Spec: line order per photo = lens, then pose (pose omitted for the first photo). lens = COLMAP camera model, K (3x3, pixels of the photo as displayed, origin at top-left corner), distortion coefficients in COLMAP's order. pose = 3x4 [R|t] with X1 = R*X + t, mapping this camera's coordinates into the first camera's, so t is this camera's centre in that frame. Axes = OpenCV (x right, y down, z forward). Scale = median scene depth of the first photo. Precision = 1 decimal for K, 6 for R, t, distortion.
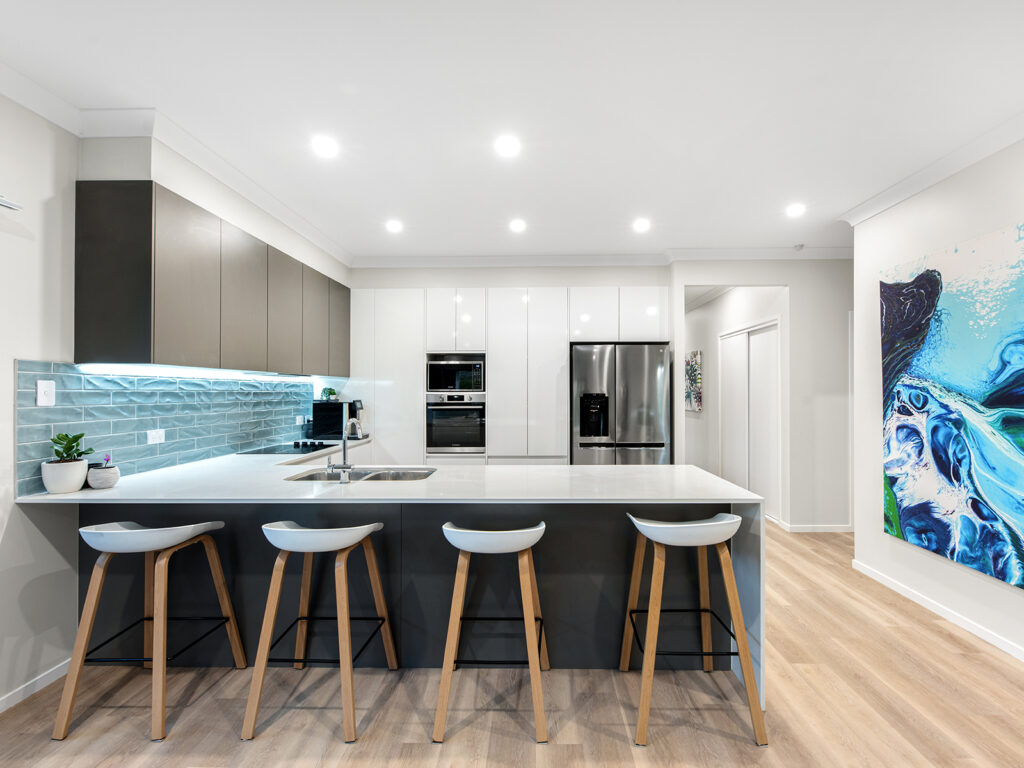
lens RADIAL K [[464.2, 0, 529.9], [0, 464.2, 383.9], [0, 0, 1]] dist [-0.002132, -0.000277]
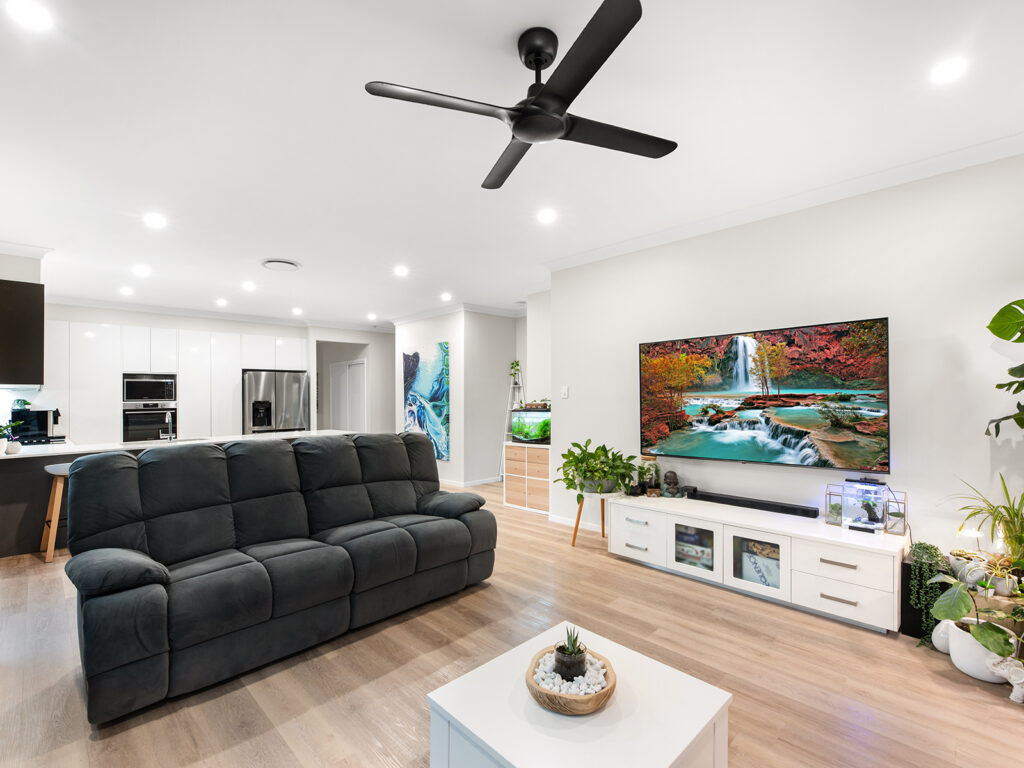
lens RADIAL K [[464.2, 0, 522.5], [0, 464.2, 392.5], [0, 0, 1]] dist [-0.002132, -0.000277]
pose [[0.683984, -0.000035, 0.729497, -0.611440], [0.005349, 0.999973, -0.004967, 0.005579], [-0.729477, 0.007299, 0.683966, -1.154108]]
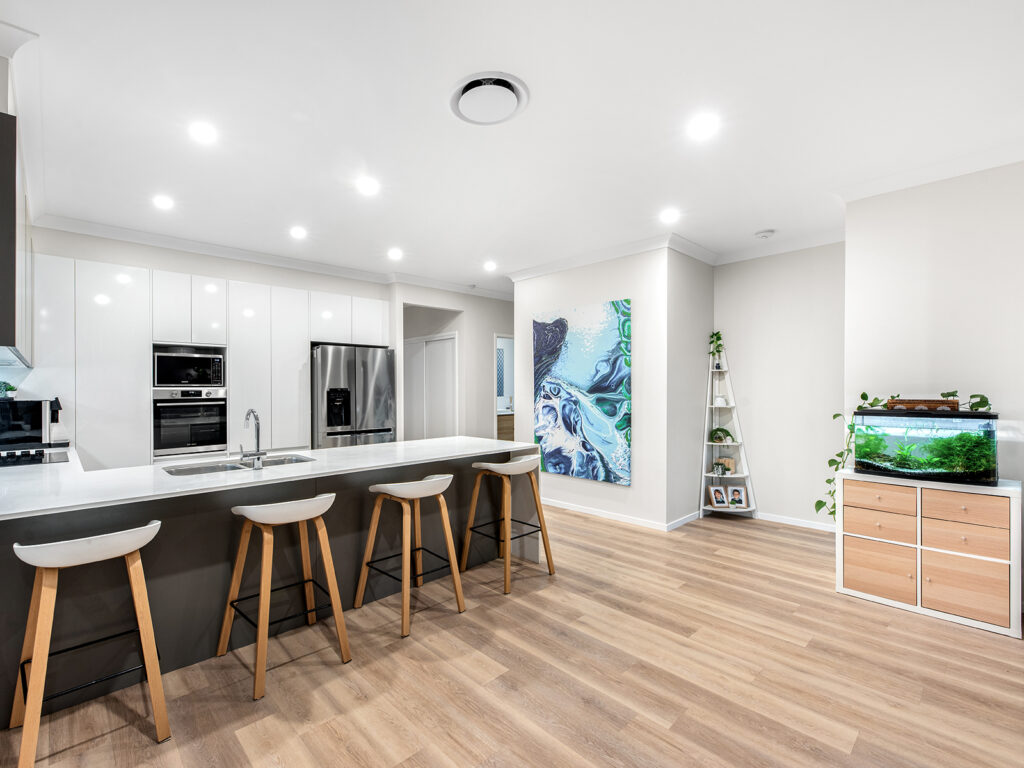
lens RADIAL K [[464.2, 0, 464.5], [0, 464.2, 388.8], [0, 0, 1]] dist [-0.002132, -0.000277]
pose [[0.741165, -0.001929, 0.671321, -0.556352], [-0.006307, 0.999932, 0.009836, 0.011865], [-0.671294, -0.011524, 0.741102, -0.073484]]
